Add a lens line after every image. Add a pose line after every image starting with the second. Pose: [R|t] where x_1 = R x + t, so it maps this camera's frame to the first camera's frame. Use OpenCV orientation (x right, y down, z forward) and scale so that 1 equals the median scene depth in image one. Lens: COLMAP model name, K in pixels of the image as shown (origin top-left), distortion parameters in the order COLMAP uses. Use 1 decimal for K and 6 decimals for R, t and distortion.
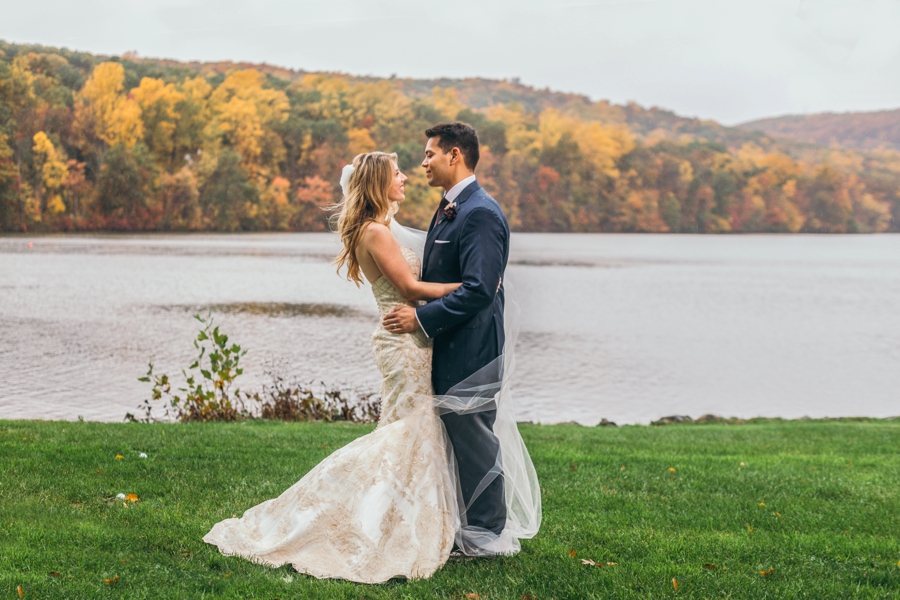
lens RADIAL K [[1329.3, 0, 450.0], [0, 1329.3, 300.0], [0, 0, 1]] dist [-0.141242, 0.144852]
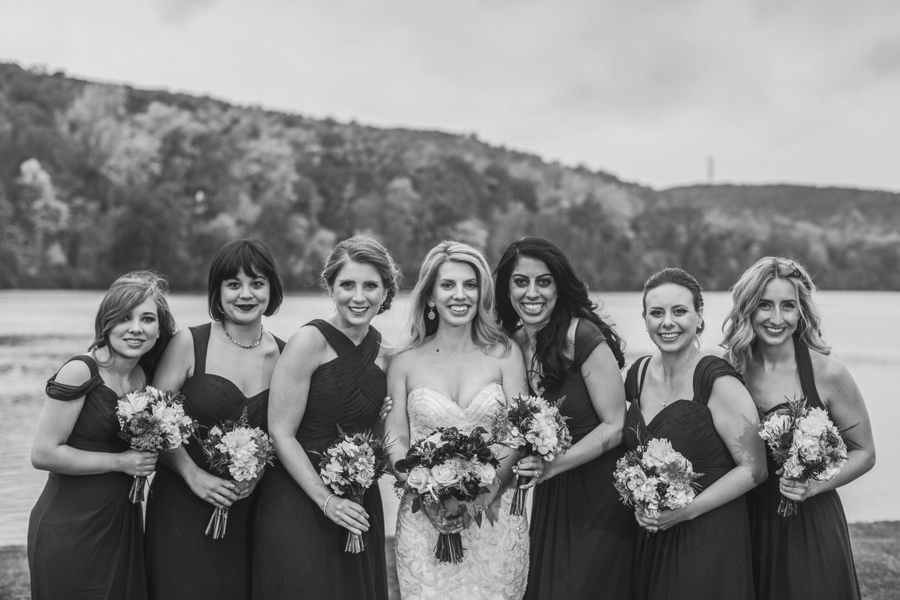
lens RADIAL K [[1329.3, 0, 450.0], [0, 1329.3, 300.0], [0, 0, 1]] dist [-0.141242, 0.144852]
pose [[0.809706, -0.004192, 0.586821, -0.575460], [0.026424, 0.999221, -0.029323, -0.016771], [-0.586241, 0.039249, 0.809185, 0.232979]]
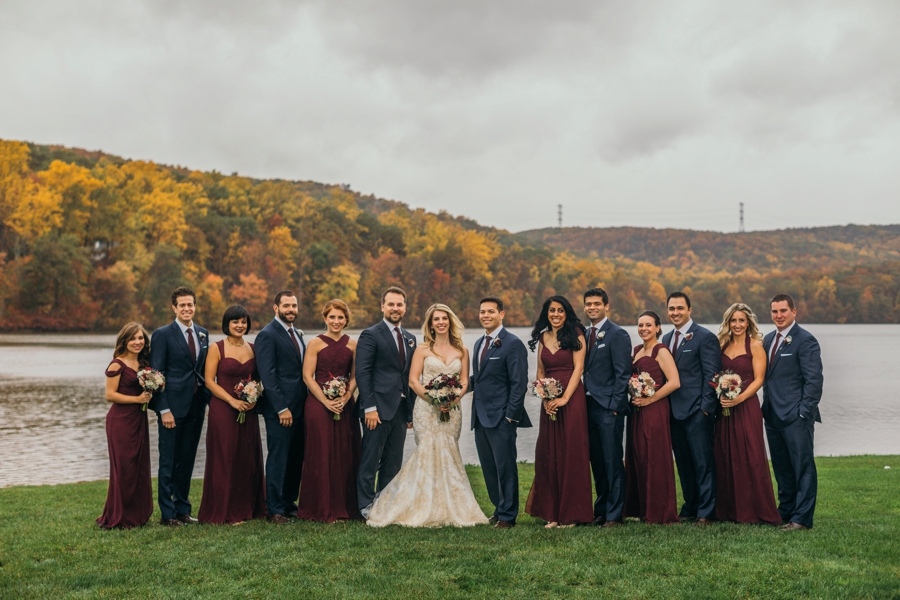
lens RADIAL K [[1329.3, 0, 450.0], [0, 1329.3, 300.0], [0, 0, 1]] dist [-0.141242, 0.144852]
pose [[0.741712, 0.002089, 0.670715, -0.643354], [0.046103, 0.997471, -0.054090, -0.013046], [-0.669132, 0.071041, 0.739740, 0.166226]]
